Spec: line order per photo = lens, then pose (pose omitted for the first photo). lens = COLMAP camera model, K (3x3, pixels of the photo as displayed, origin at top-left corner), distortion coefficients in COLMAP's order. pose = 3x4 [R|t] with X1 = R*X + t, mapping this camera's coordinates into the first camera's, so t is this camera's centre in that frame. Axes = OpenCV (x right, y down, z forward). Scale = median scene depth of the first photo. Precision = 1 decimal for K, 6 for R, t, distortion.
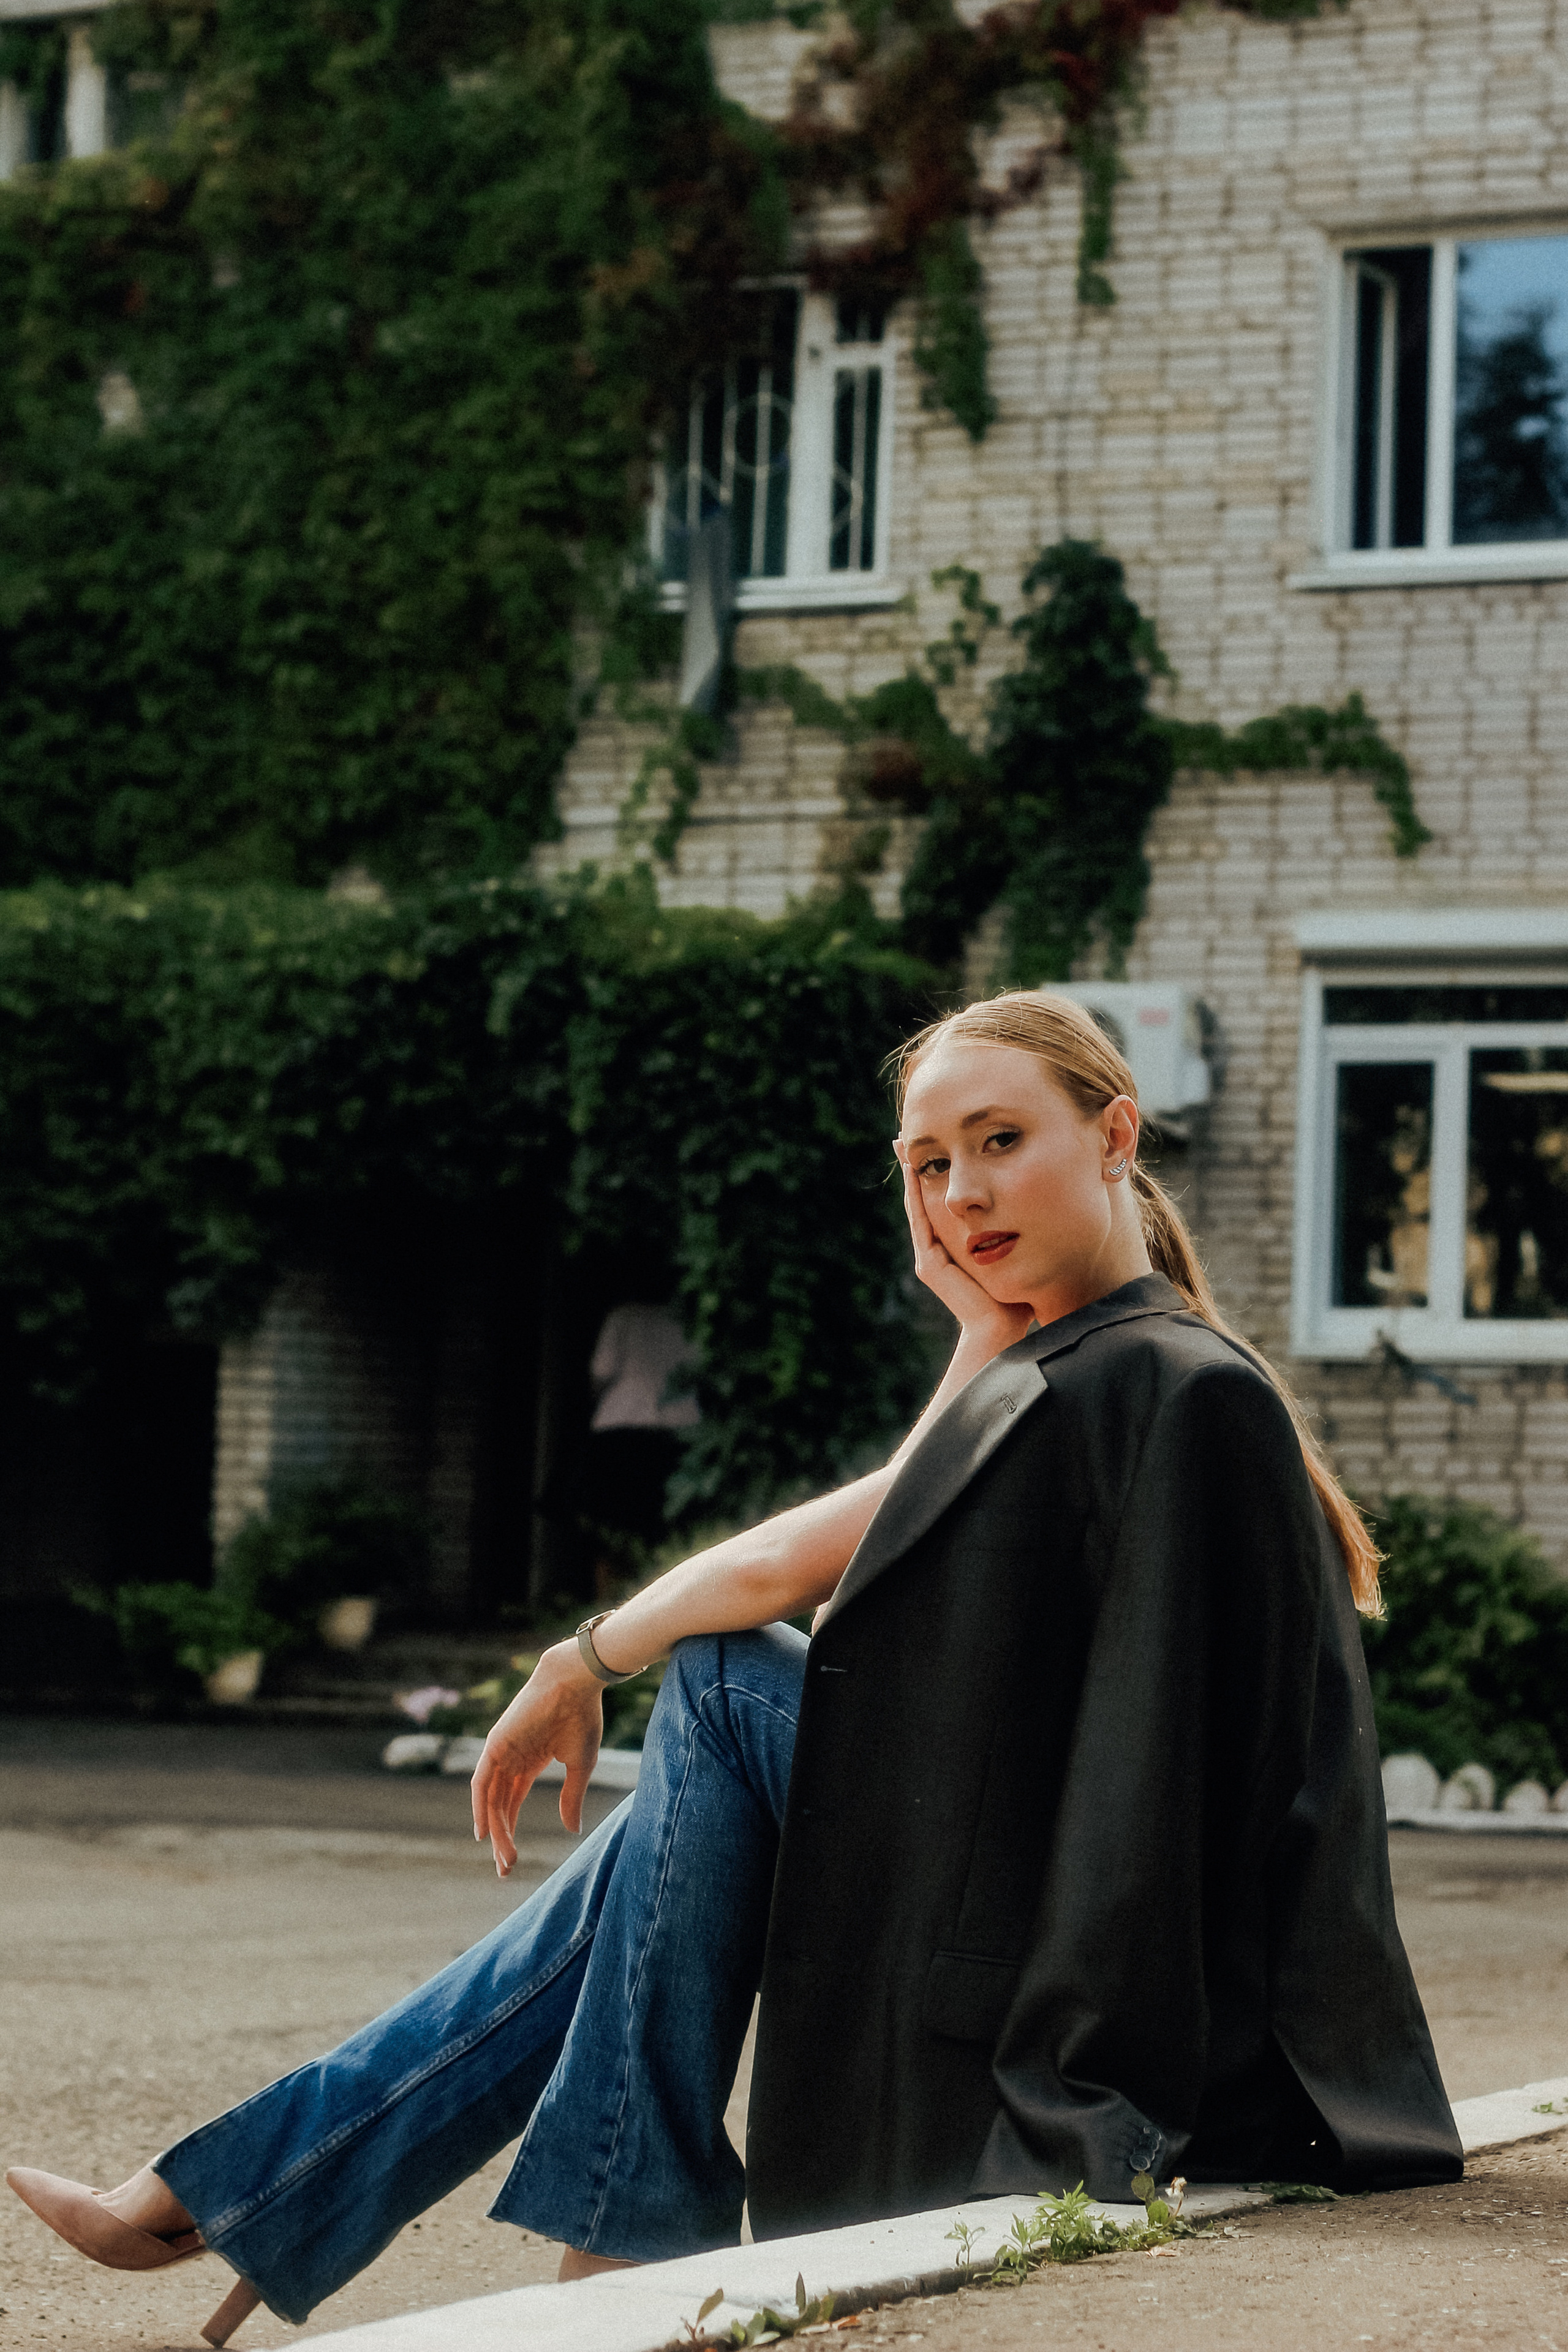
lens RADIAL K [[5784.5, 0, 883.2], [0, 5784.5, 1193.2], [0, 0, 1]] dist [-0.096162, 0.000000]
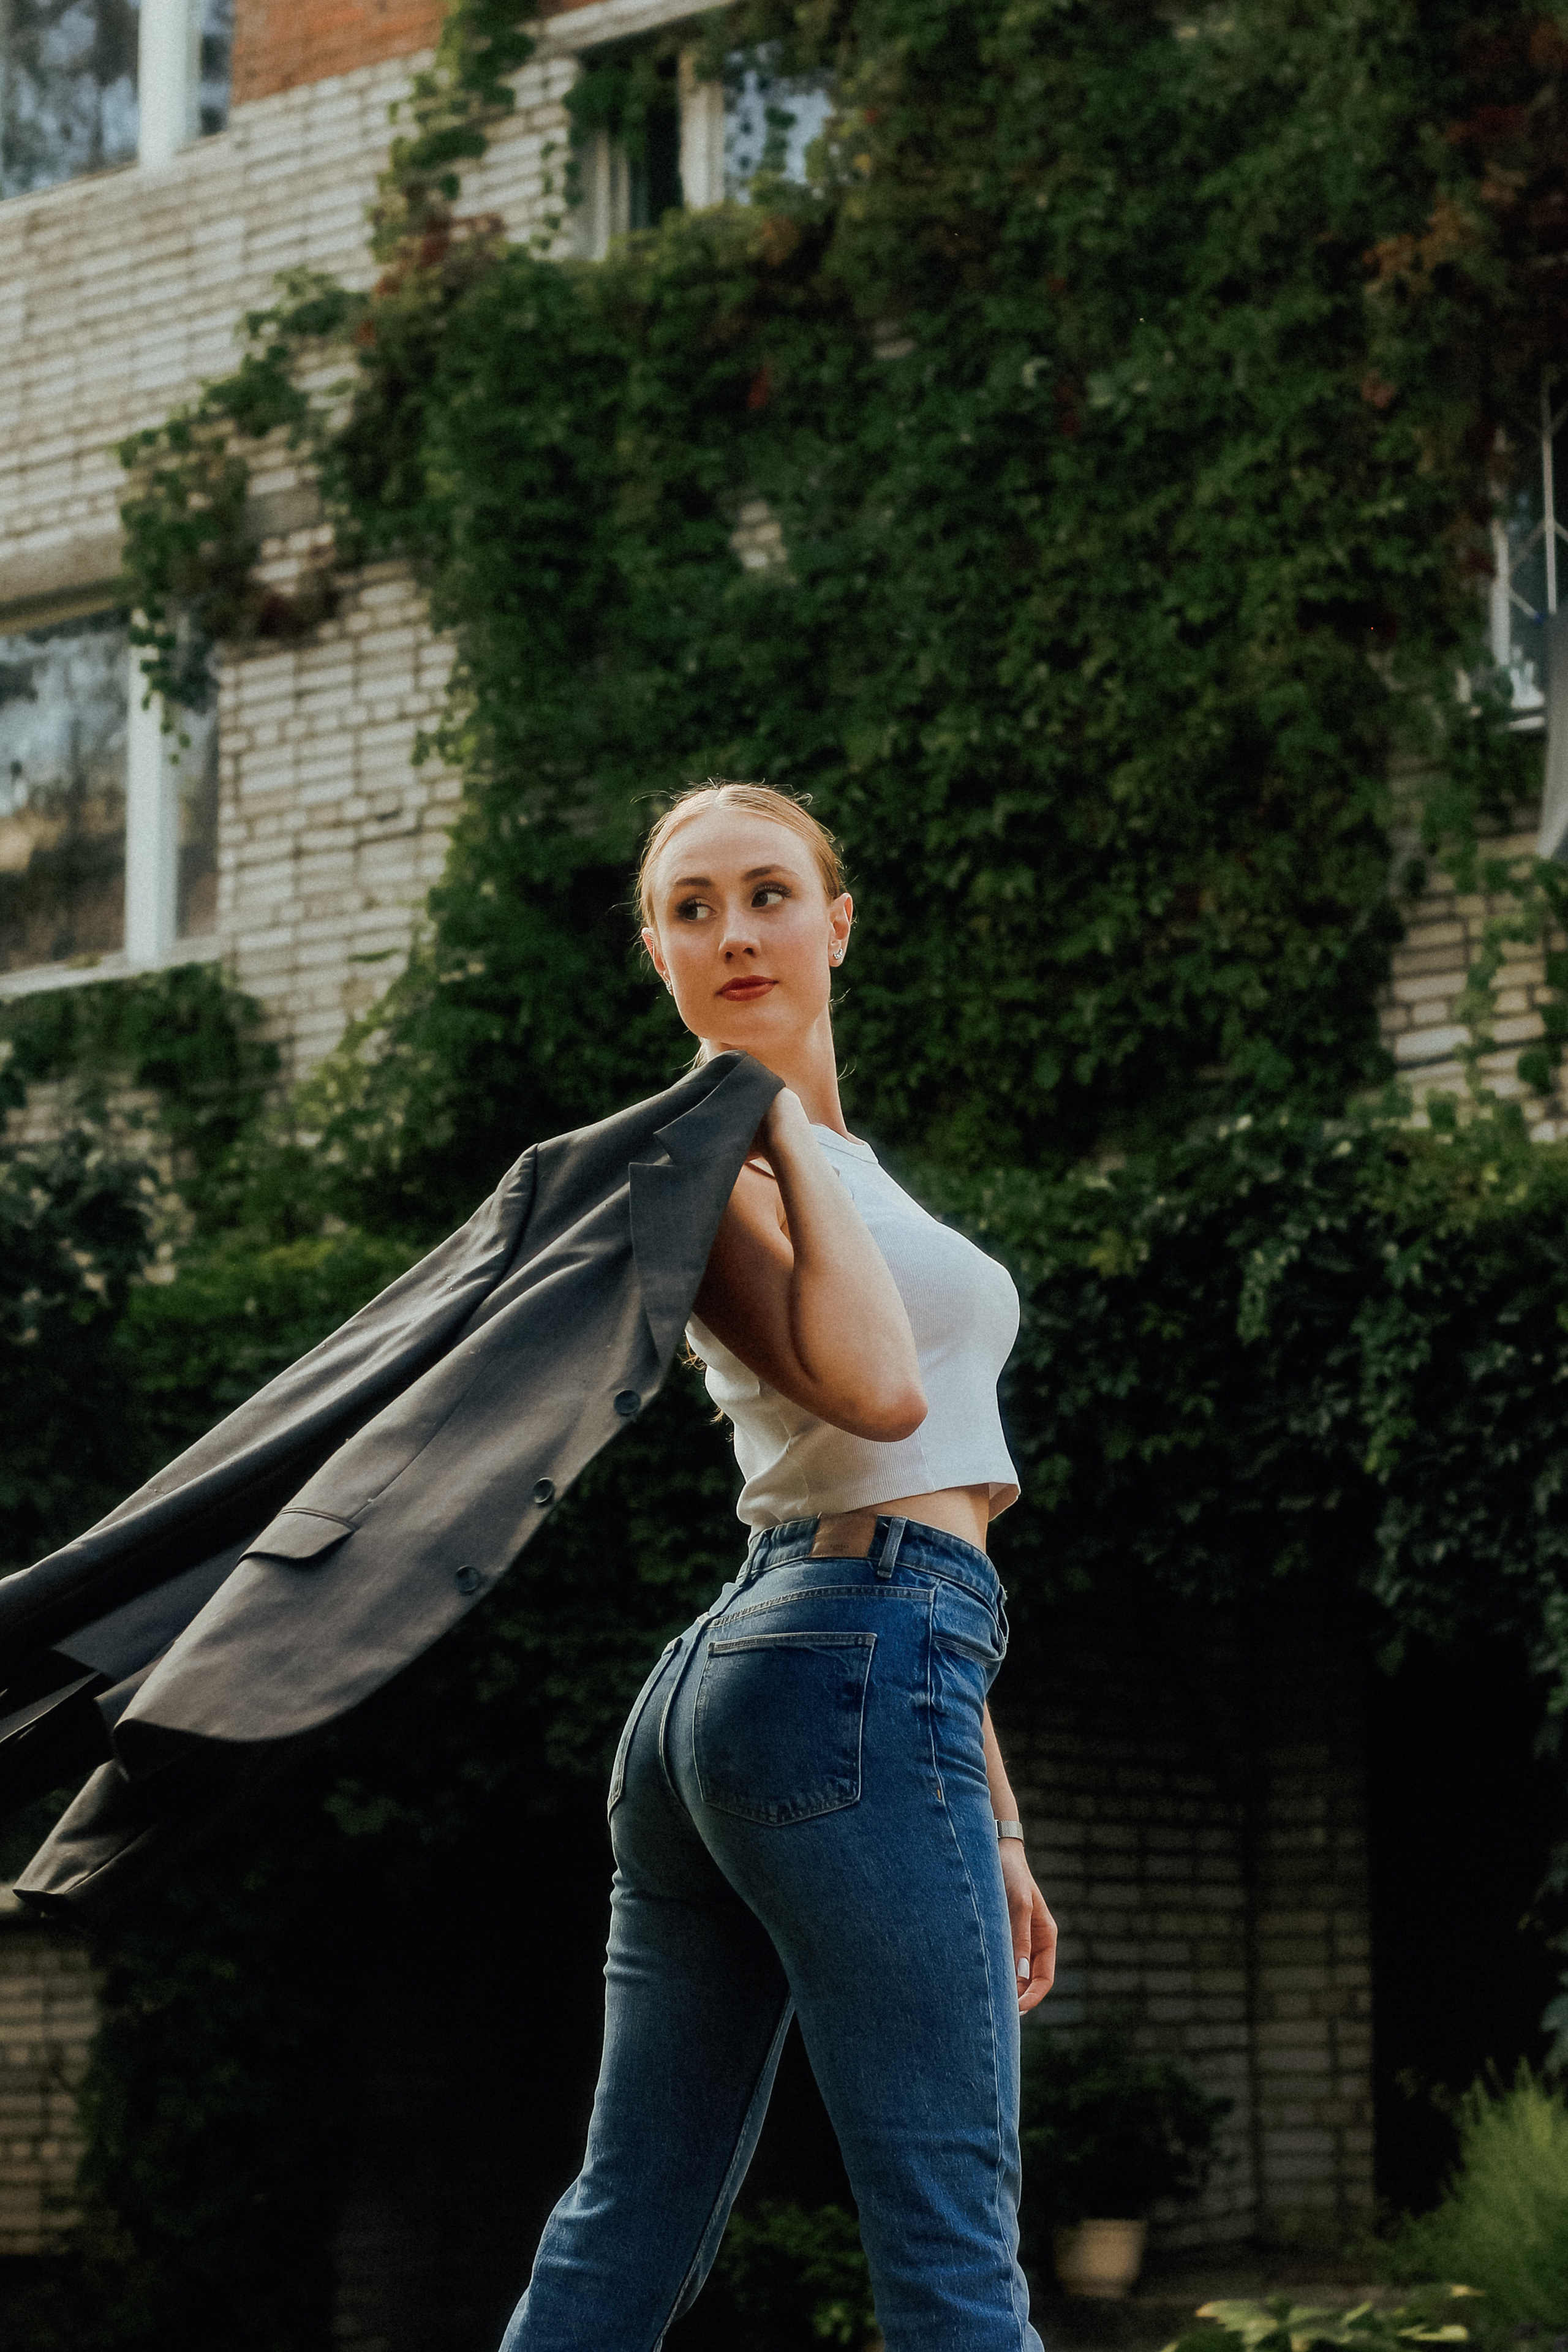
lens RADIAL K [[5784.5, 0, 972.8], [0, 5784.5, 1333.6], [0, 0, 1]] dist [-0.096162, 0.000000]
pose [[0.977173, -0.072640, -0.199639, 0.029526], [0.056661, 0.994801, -0.084623, 0.022708], [0.204748, 0.071379, 0.976209, 0.328924]]
